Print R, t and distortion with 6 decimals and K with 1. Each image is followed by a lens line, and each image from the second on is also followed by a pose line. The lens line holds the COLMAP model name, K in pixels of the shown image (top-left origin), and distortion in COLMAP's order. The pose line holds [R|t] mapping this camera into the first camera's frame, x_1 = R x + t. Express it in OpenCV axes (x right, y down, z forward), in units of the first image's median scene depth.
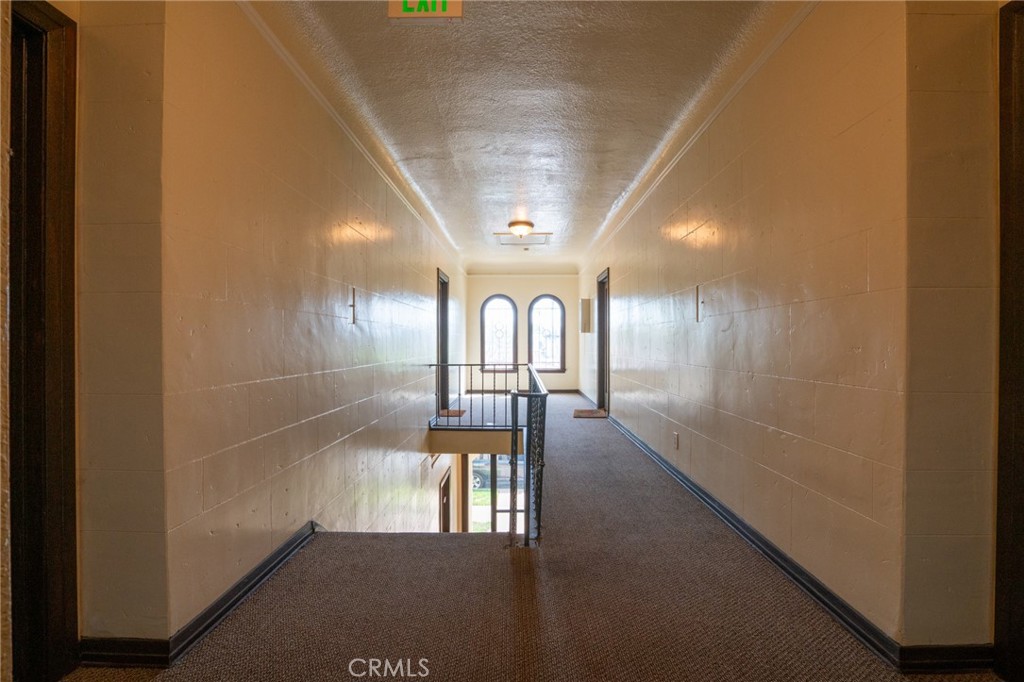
lens RADIAL K [[487.5, 0, 512.0], [0, 487.5, 341.0], [0, 0, 1]] dist [-0.067545, 0.027996]
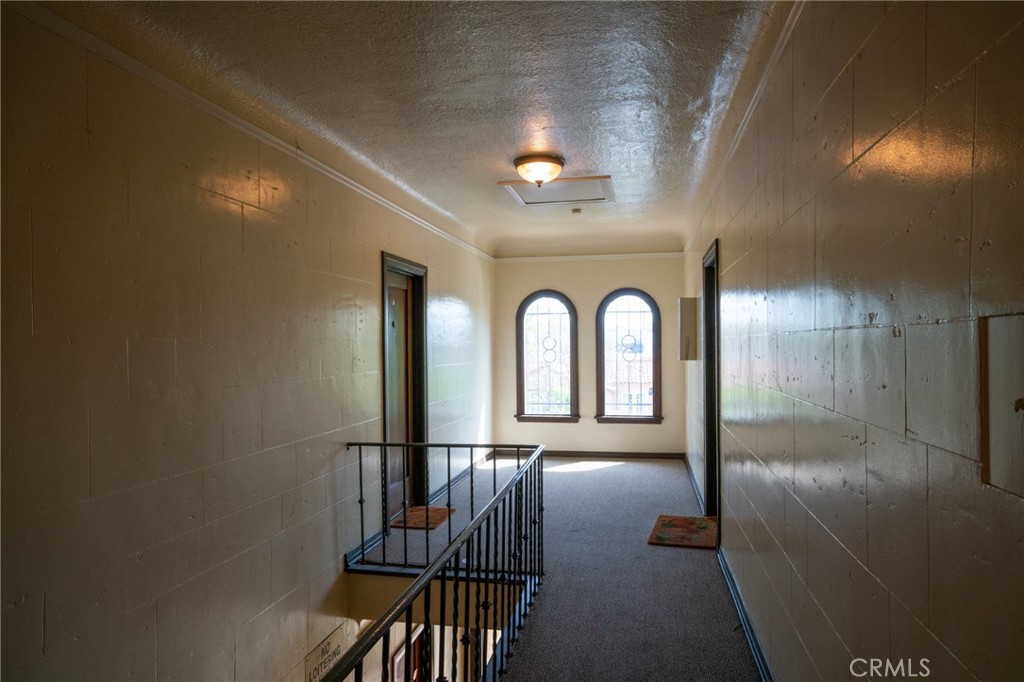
lens RADIAL K [[634.6, 0, 512.0], [0, 634.6, 341.0], [0, 0, 1]] dist [-0.046773, -0.000003]
pose [[0.982523, -0.007699, -0.185980, 0.091521], [0.008411, 0.999960, 0.003041, -0.043705], [0.185949, -0.004552, 0.982549, 0.282859]]
